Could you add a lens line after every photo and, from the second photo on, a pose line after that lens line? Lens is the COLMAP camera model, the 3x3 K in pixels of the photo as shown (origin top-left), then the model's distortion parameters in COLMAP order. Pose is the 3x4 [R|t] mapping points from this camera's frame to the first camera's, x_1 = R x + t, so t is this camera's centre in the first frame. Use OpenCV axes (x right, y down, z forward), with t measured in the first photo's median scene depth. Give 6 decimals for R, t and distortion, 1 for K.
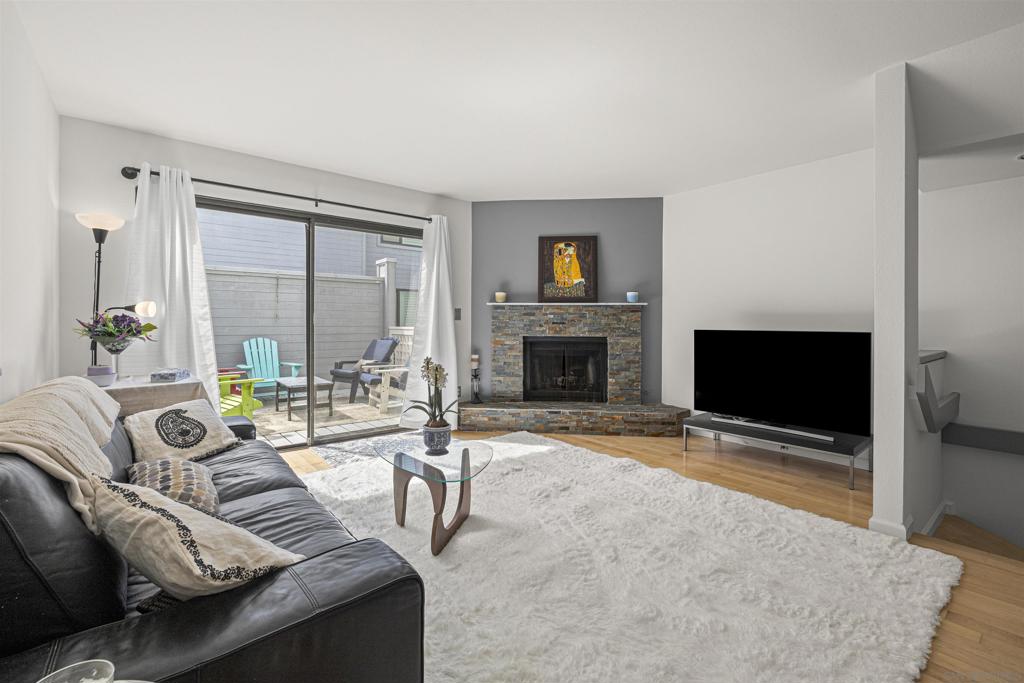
lens RADIAL K [[443.9, 0, 512.2], [0, 443.9, 323.1], [0, 0, 1]] dist [-0.002179, -0.000173]
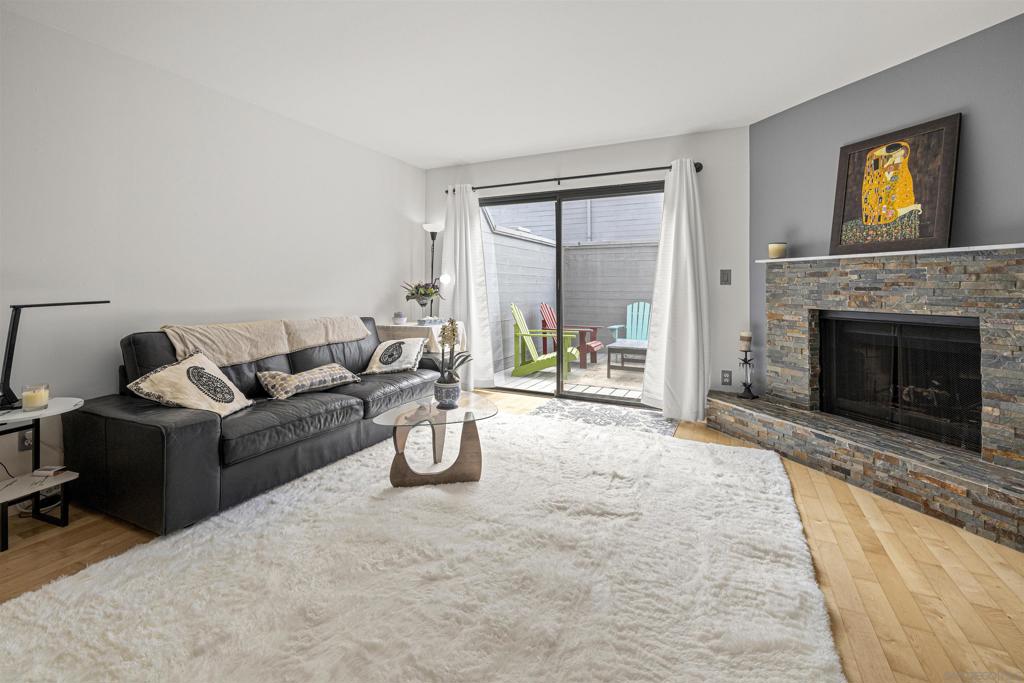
lens RADIAL K [[453.6, 0, 508.2], [0, 453.6, 282.5], [0, 0, 1]] dist [-0.001019, 0.000101]
pose [[0.413369, -0.011944, -0.910485, 0.447666], [-0.002253, 0.999897, -0.014140, 0.001528], [0.910561, 0.007896, 0.413300, 0.334308]]
